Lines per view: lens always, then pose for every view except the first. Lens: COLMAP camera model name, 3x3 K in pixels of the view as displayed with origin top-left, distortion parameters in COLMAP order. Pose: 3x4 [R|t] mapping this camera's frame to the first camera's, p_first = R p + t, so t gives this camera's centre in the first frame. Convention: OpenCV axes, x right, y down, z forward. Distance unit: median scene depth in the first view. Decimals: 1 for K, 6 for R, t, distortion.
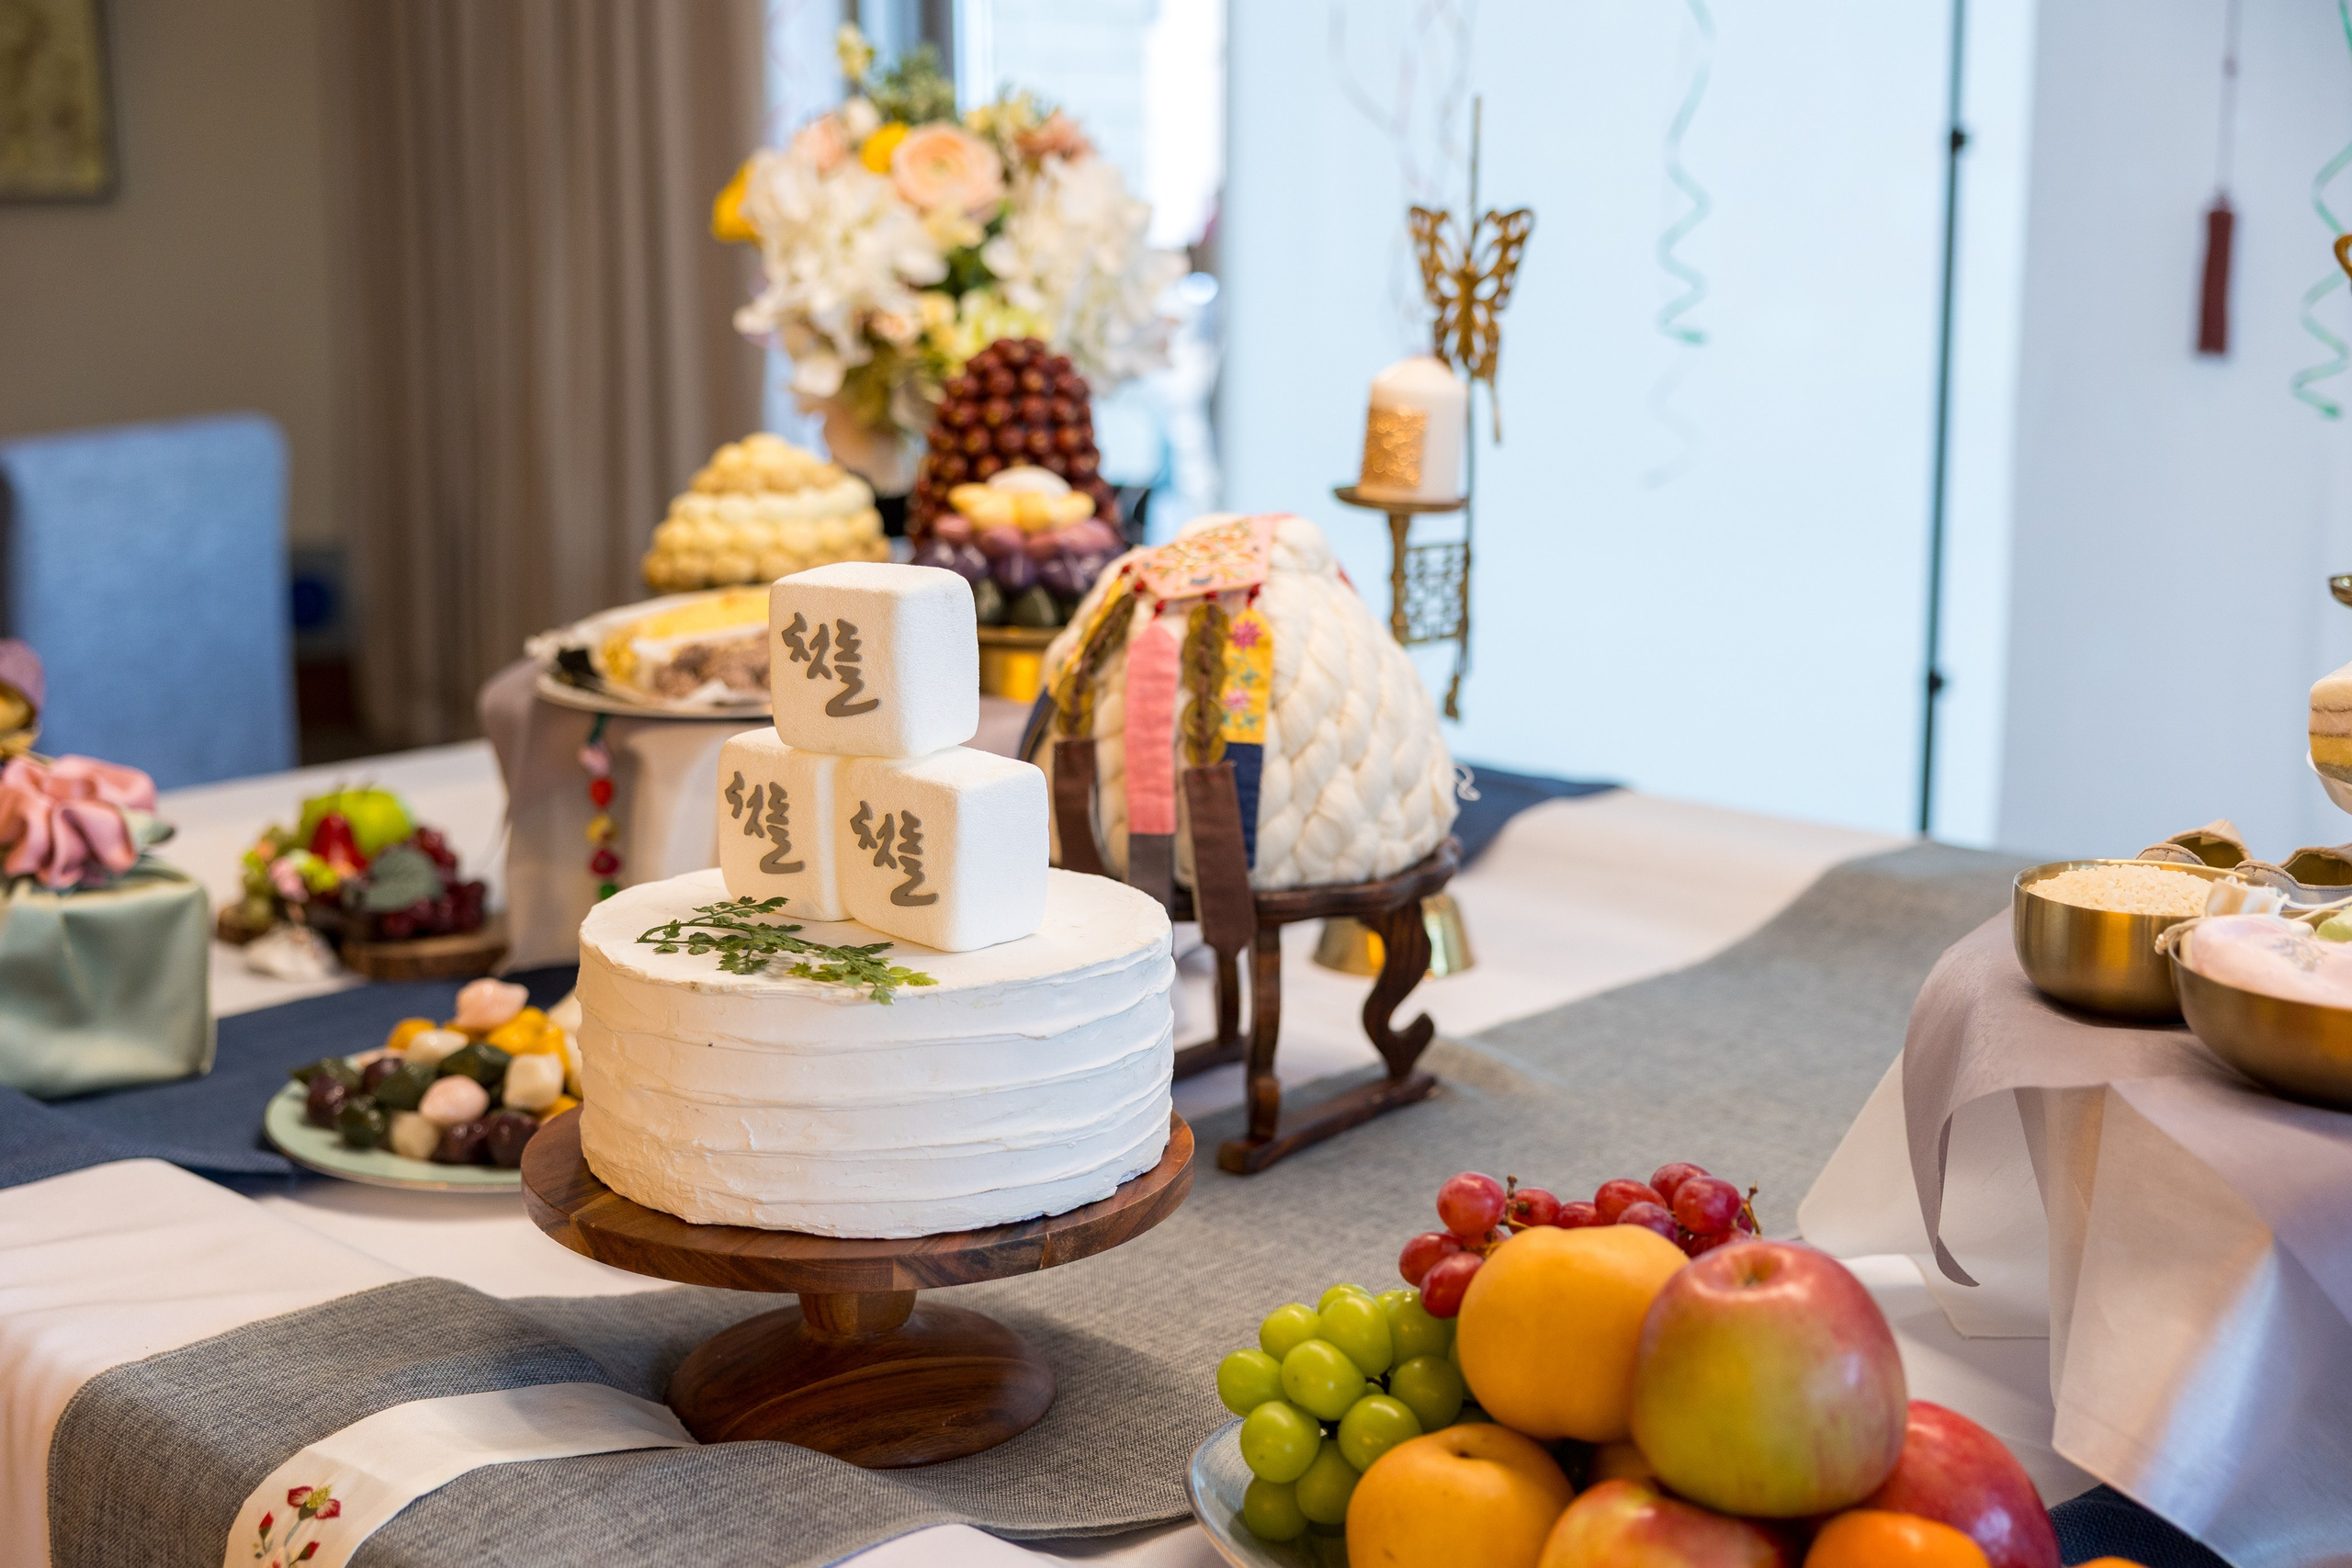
lens RADIAL K [[3027.4, 0, 1176.0], [0, 3027.4, 784.0], [0, 0, 1]] dist [0.014245, -0.008901]
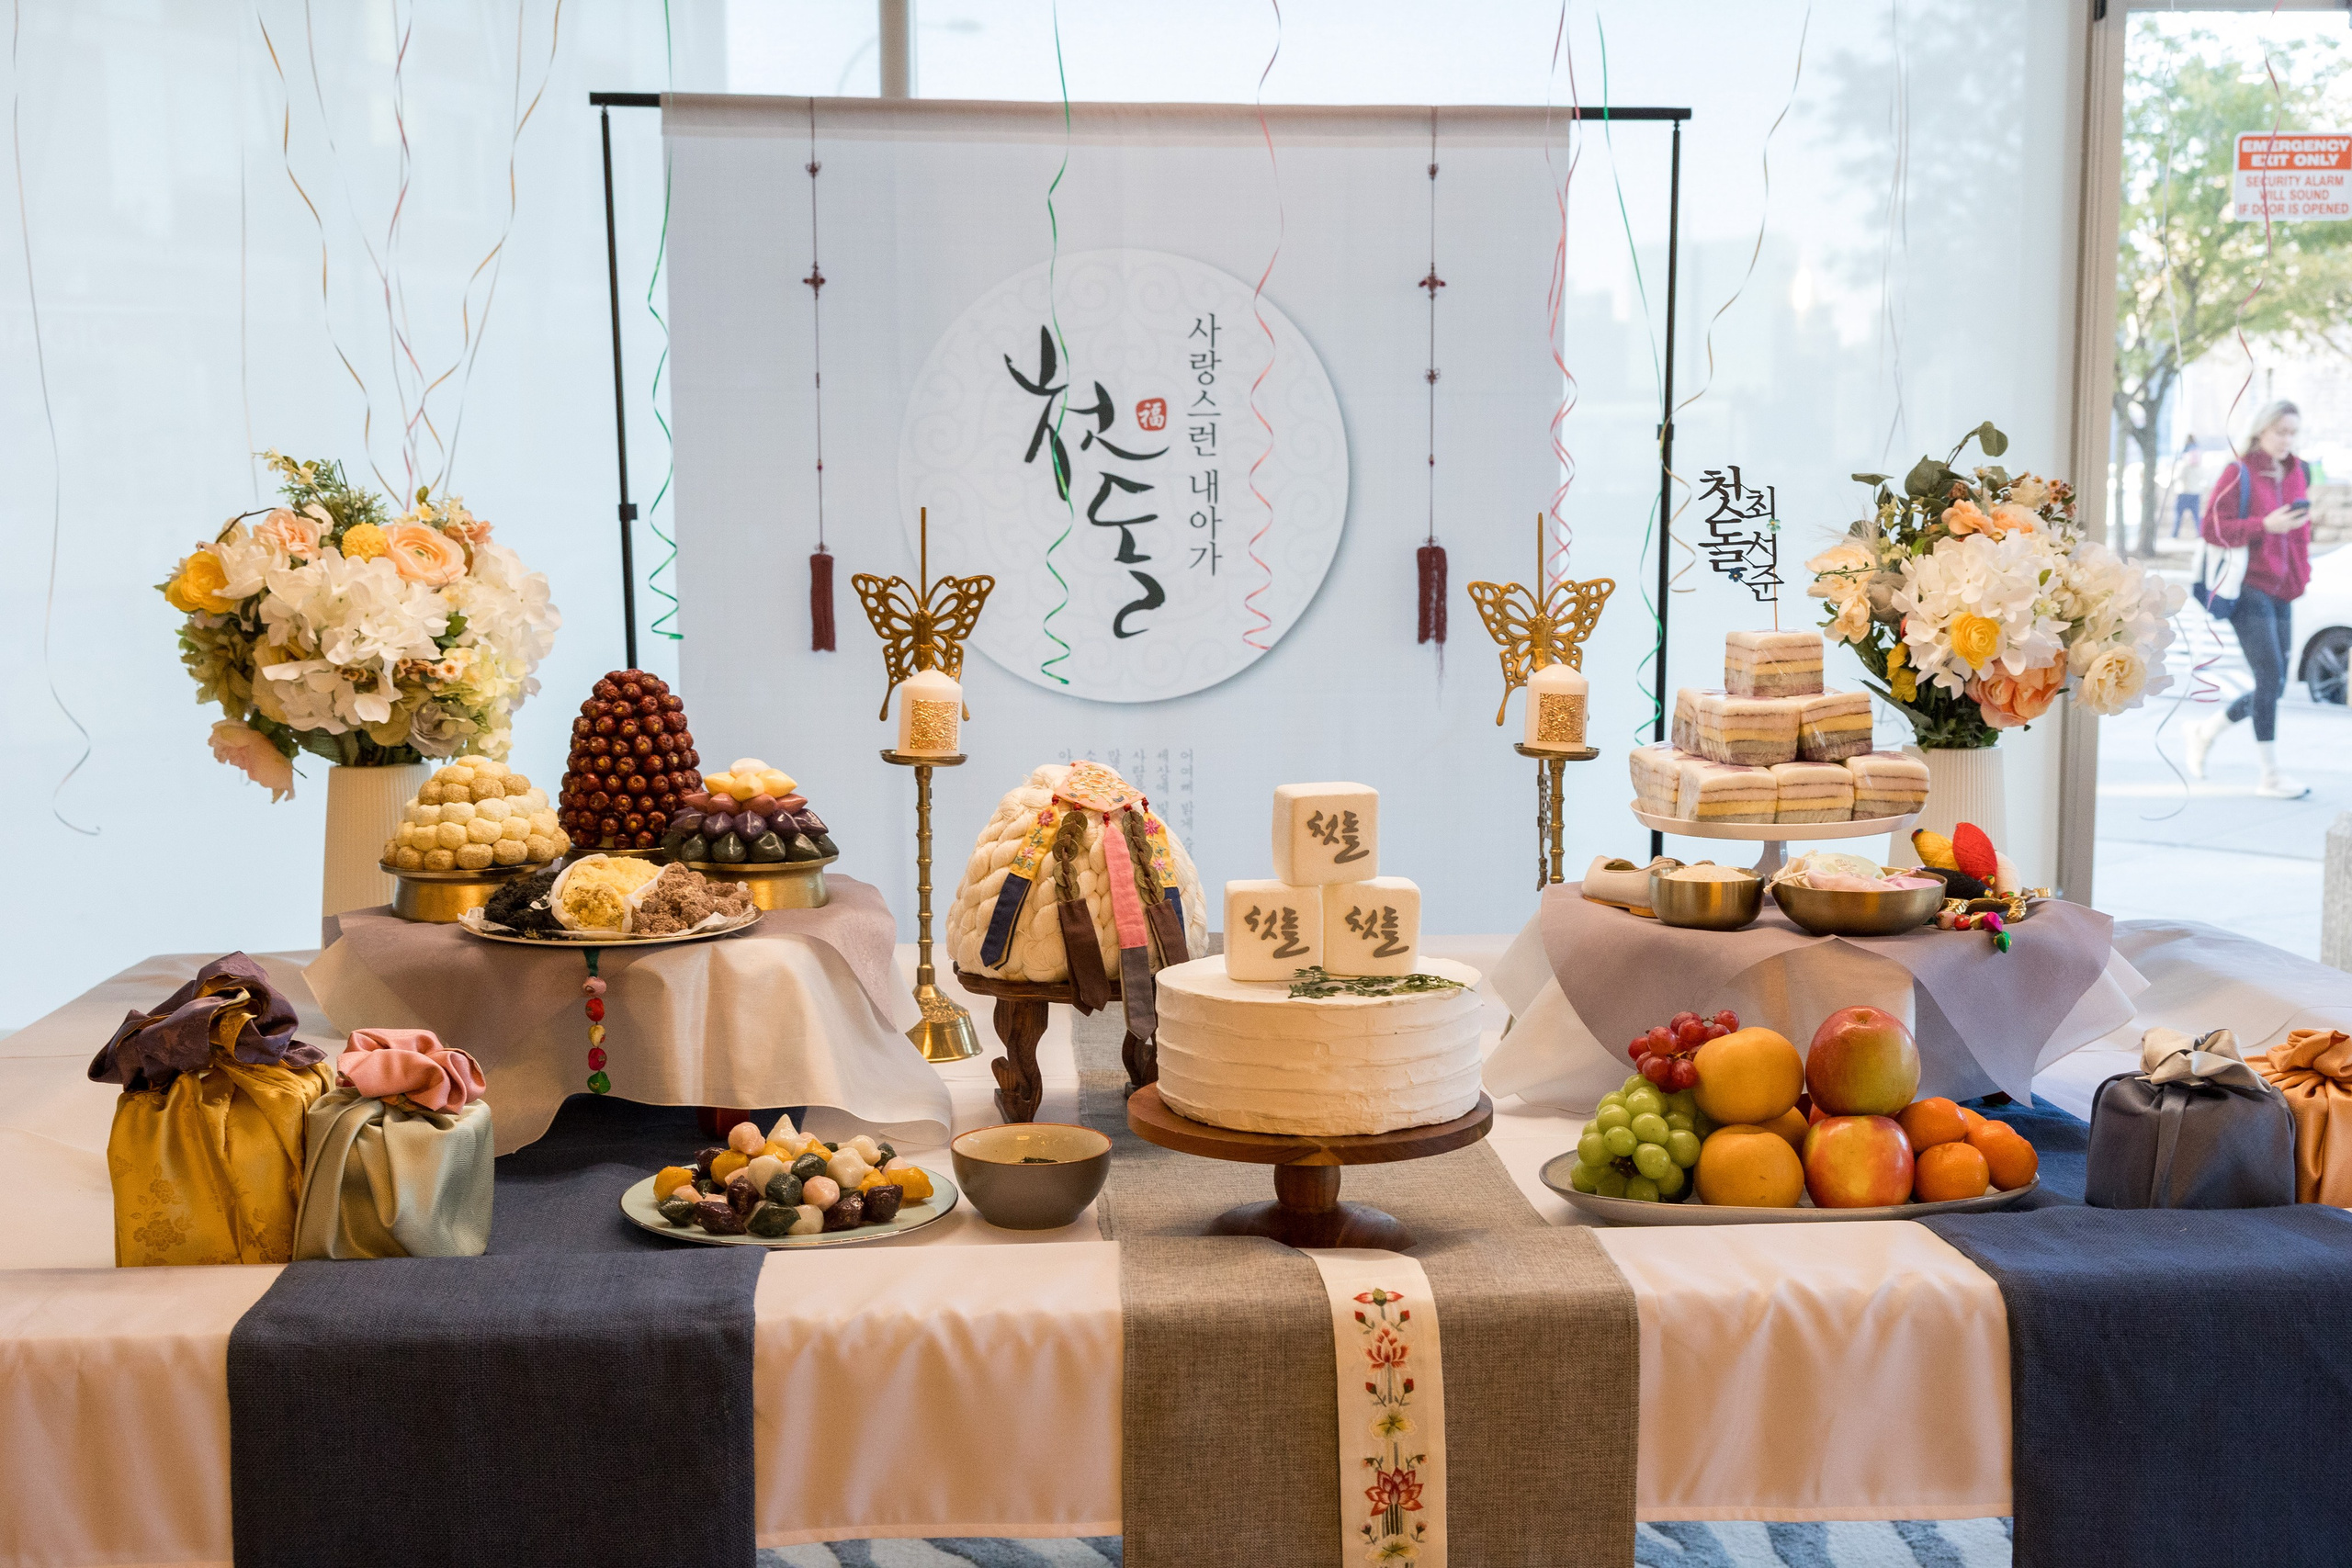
lens RADIAL K [[2592.1, 0, 1159.0], [0, 2592.1, 786.7], [0, 0, 1]] dist [0.024254, -0.039888]
pose [[0.665958, -0.088374, 0.740736, -1.066361], [0.151512, 0.988286, -0.018309, -0.044024], [-0.730441, 0.124423, 0.671547, -0.004807]]
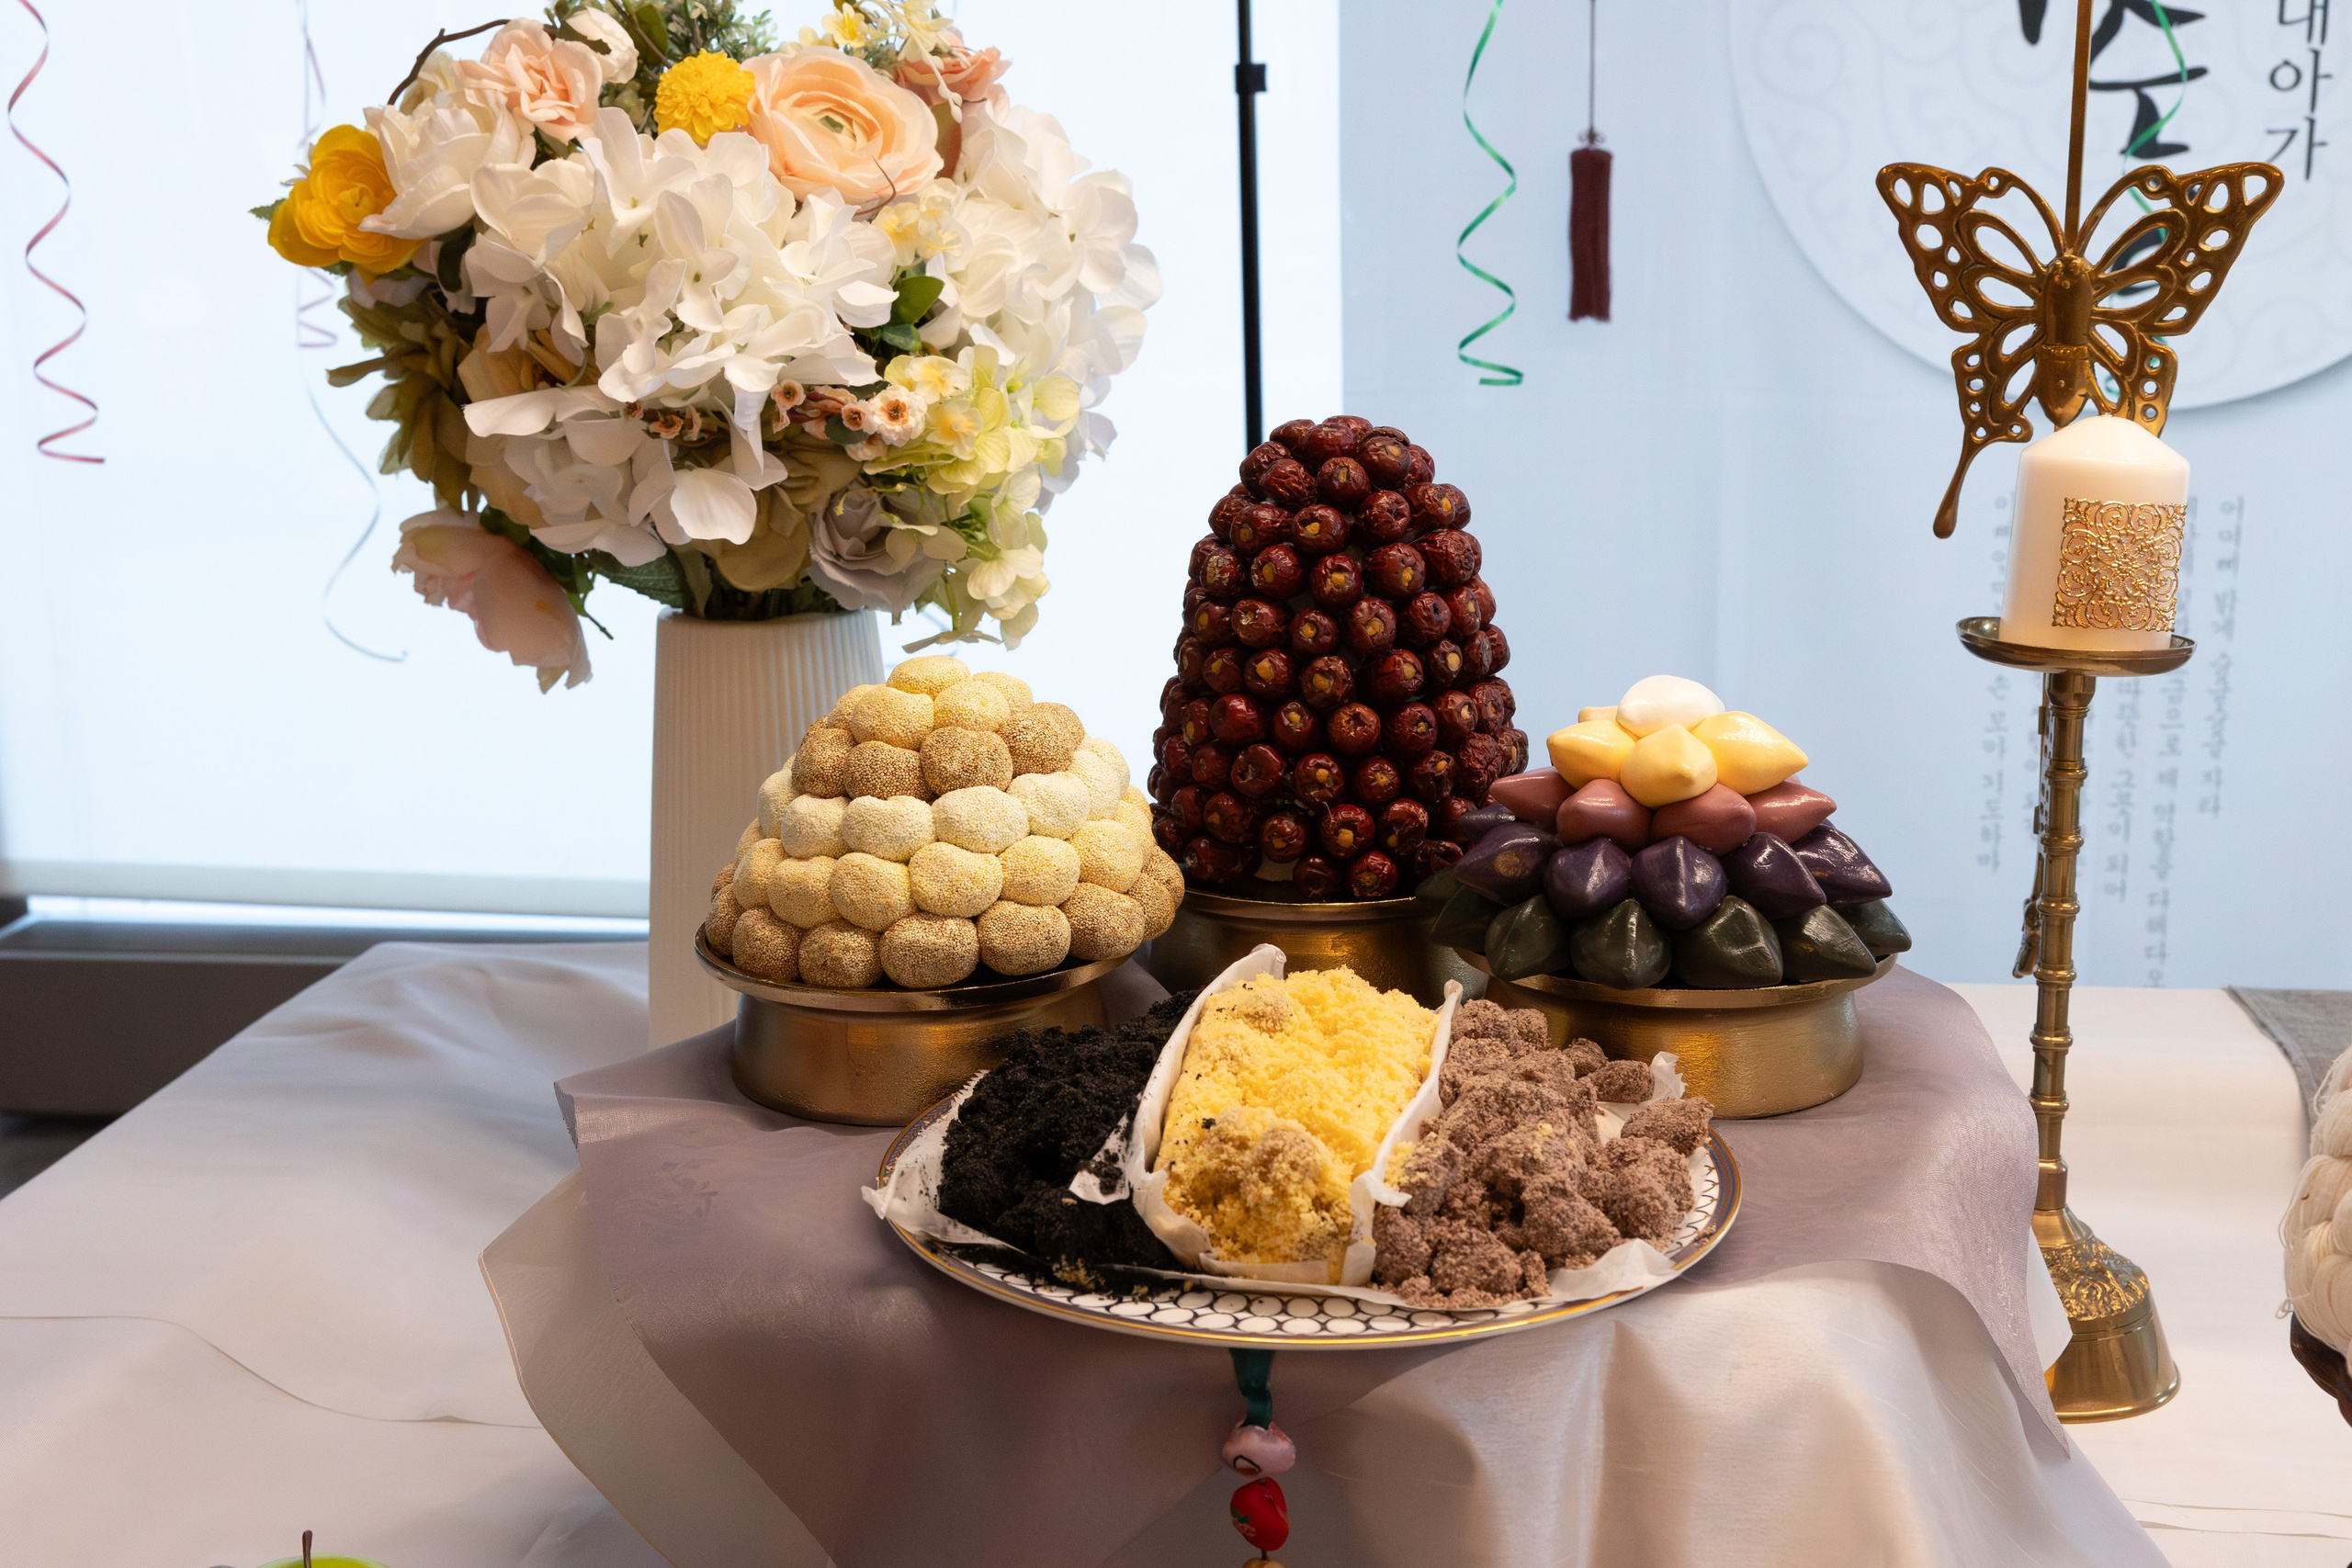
lens RADIAL K [[2909.1, 0, 1176.0], [0, 2909.1, 784.0], [0, 0, 1]] dist [-0.009067, 0.026332]
pose [[0.811001, -0.147145, 0.566238, -0.514535], [0.134062, 0.988842, 0.064953, -0.160862], [-0.569477, 0.023234, 0.821679, 0.772692]]
